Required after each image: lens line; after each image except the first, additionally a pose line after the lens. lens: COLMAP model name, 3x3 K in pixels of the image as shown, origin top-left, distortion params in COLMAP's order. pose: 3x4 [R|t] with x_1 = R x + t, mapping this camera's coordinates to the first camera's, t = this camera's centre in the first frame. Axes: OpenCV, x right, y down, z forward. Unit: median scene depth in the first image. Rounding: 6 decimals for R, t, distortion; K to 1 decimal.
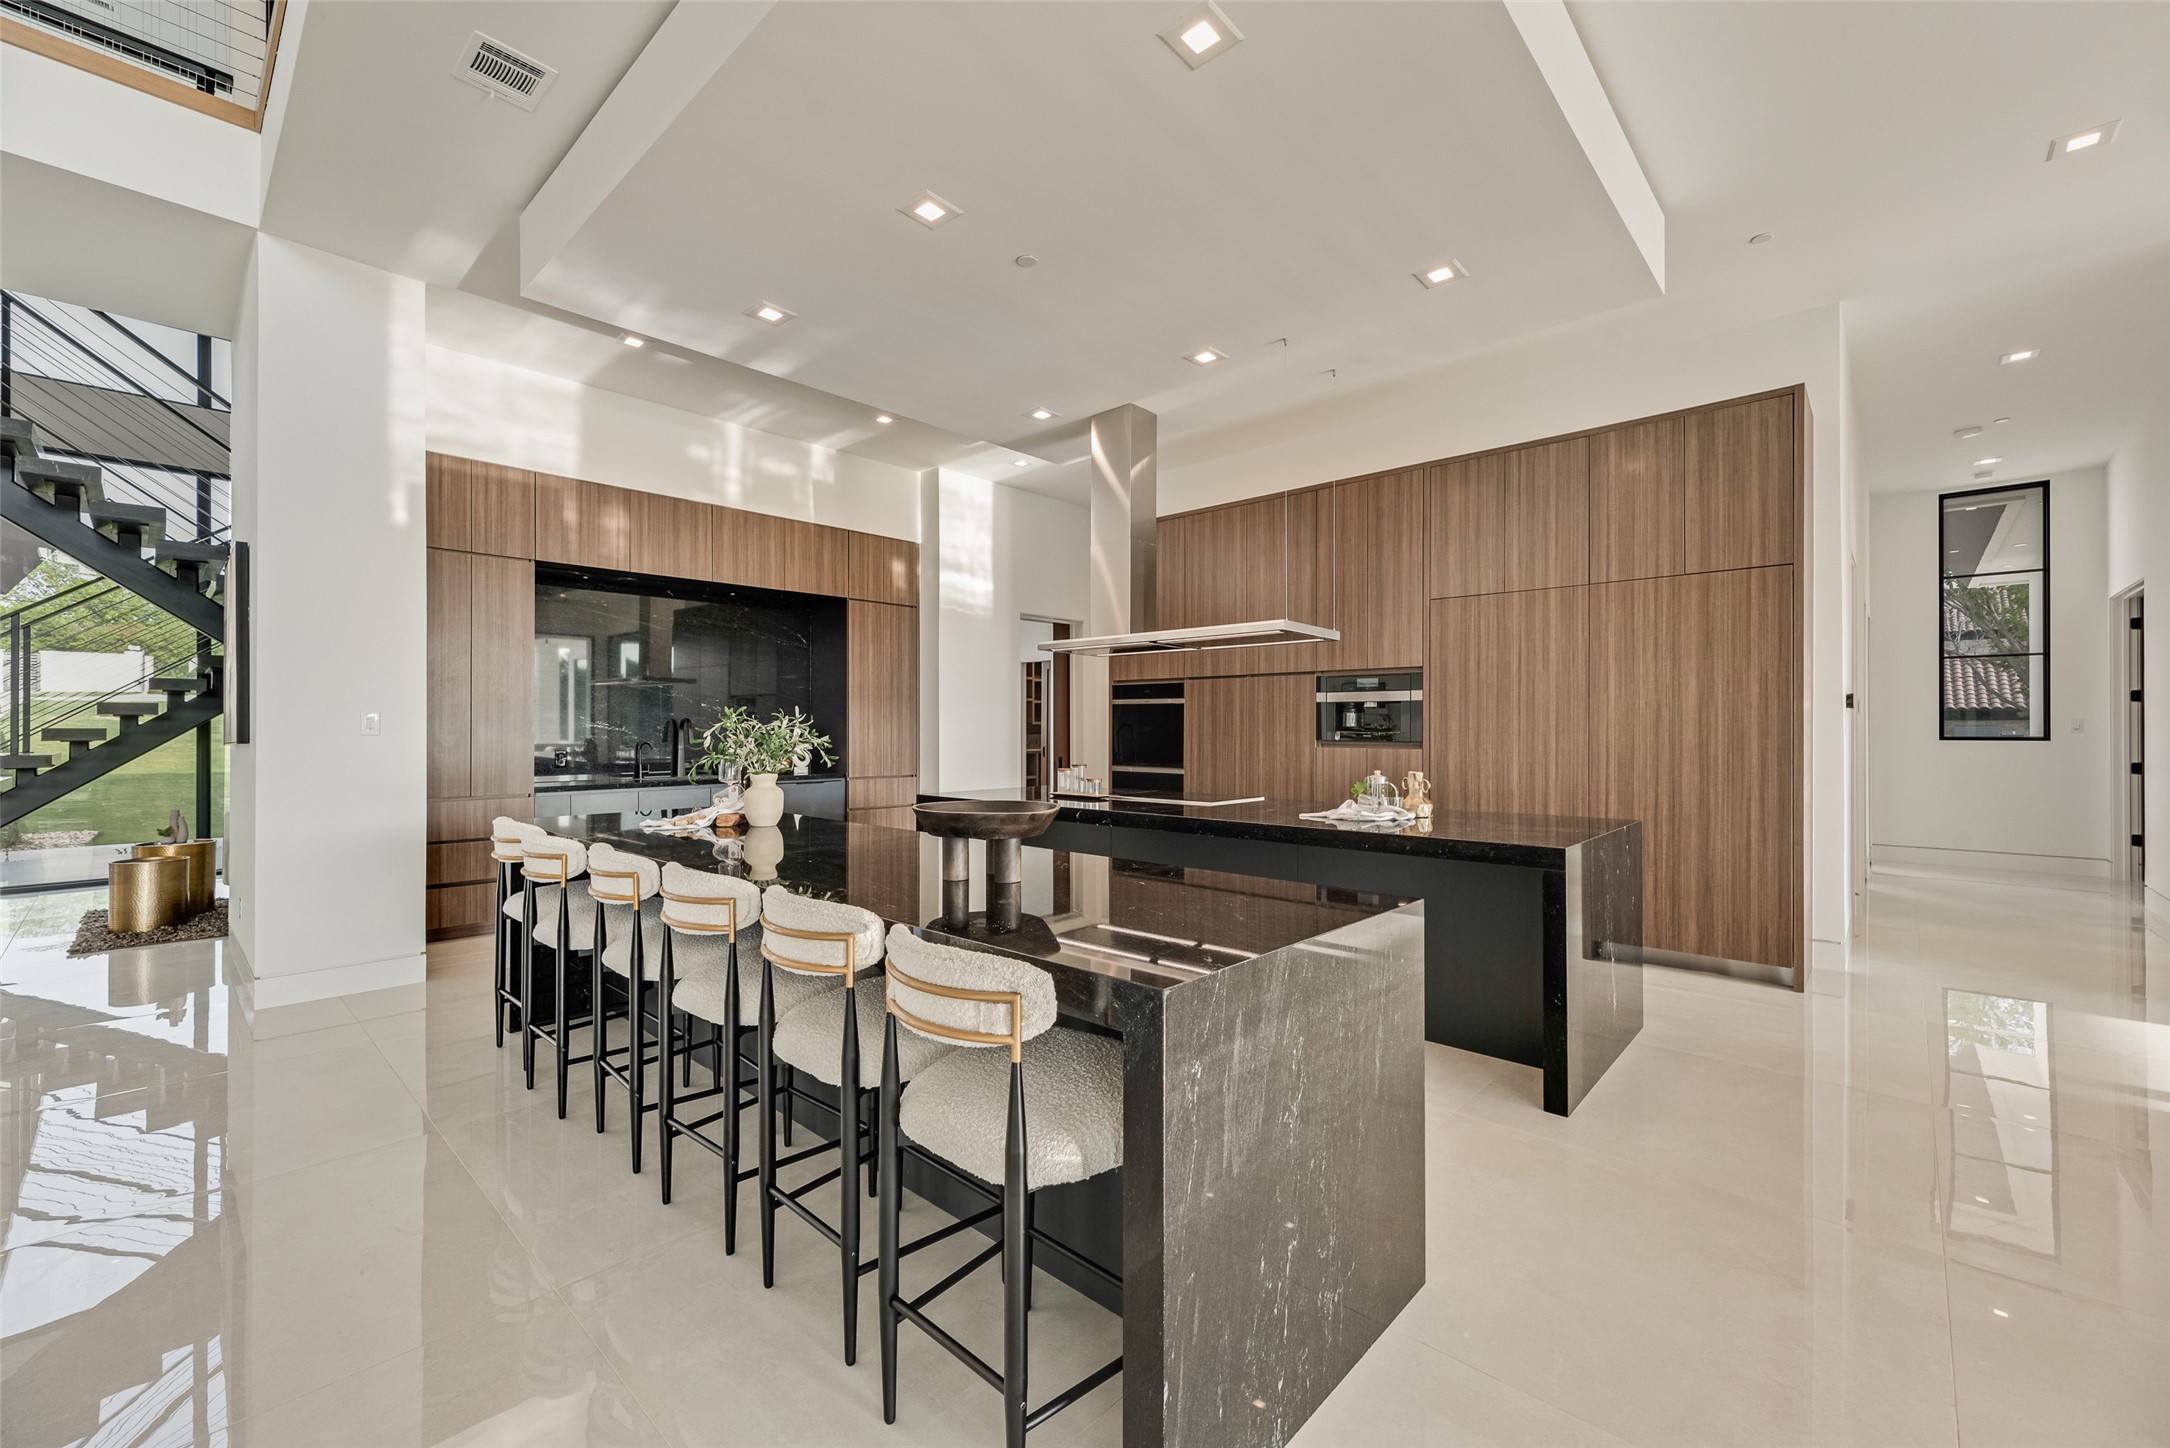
lens RADIAL K [[875.4, 0, 1081.4], [0, 875.4, 721.4], [0, 0, 1]] dist [-0.002552, -0.000436]
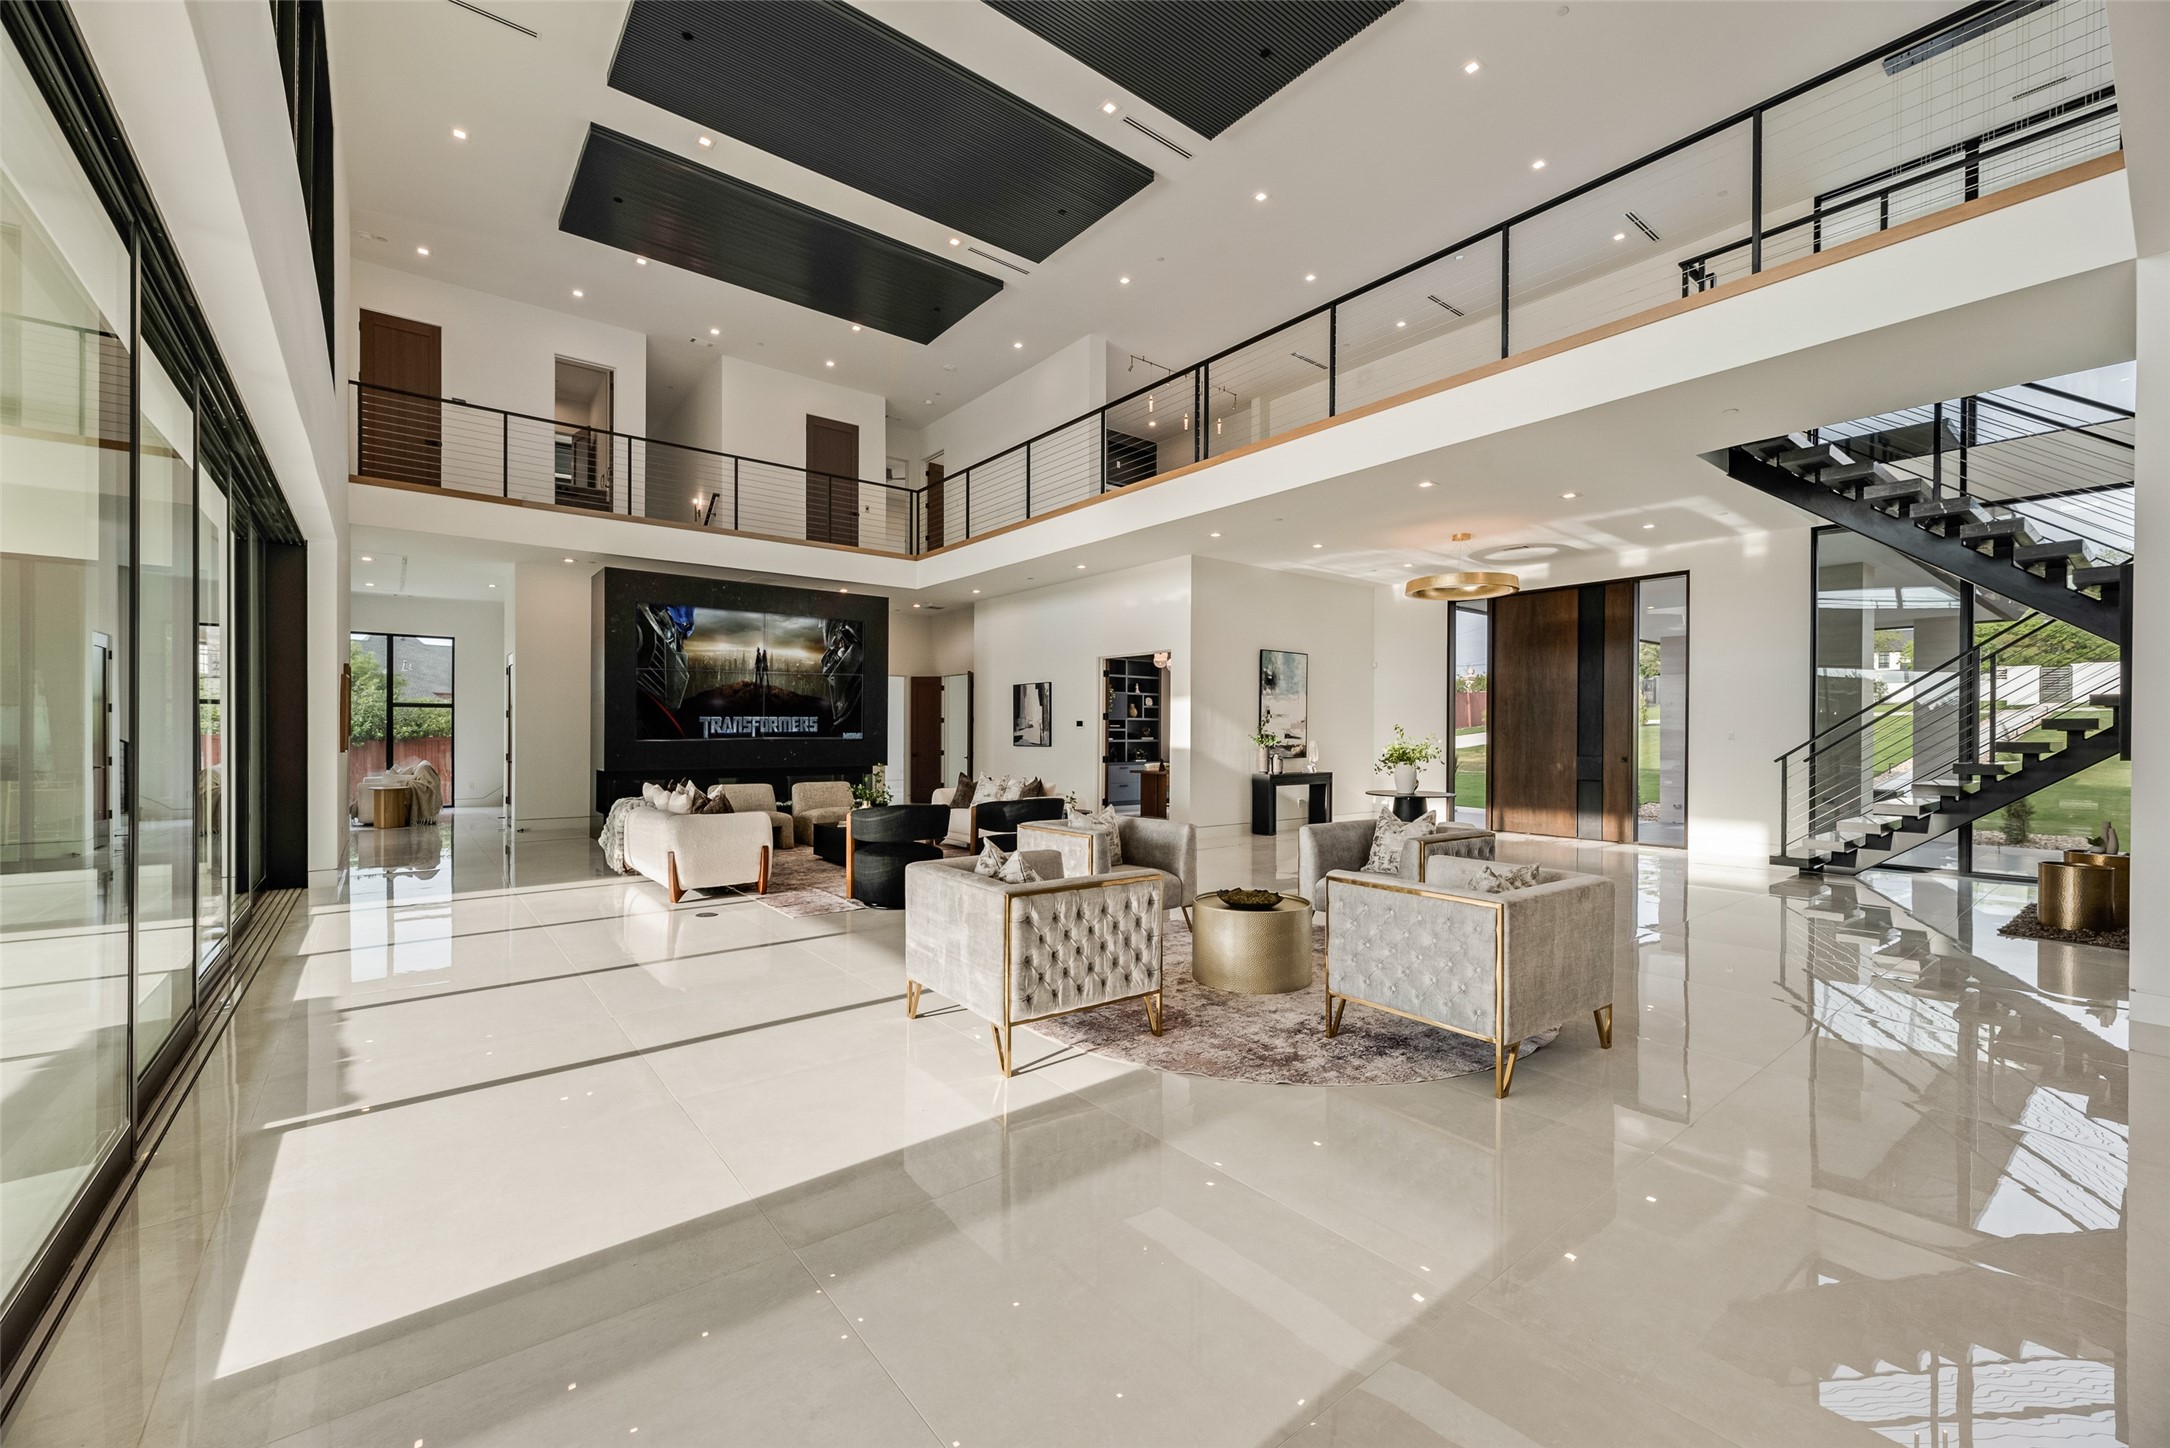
lens RADIAL K [[875.4, 0, 1088.8], [0, 875.4, 729.9], [0, 0, 1]] dist [-0.002552, -0.000436]
pose [[-0.146898, -0.006918, -0.989127, 0.183795], [0.007550, 0.999939, -0.008115, -0.010132], [0.989123, -0.008660, -0.146837, -0.052661]]
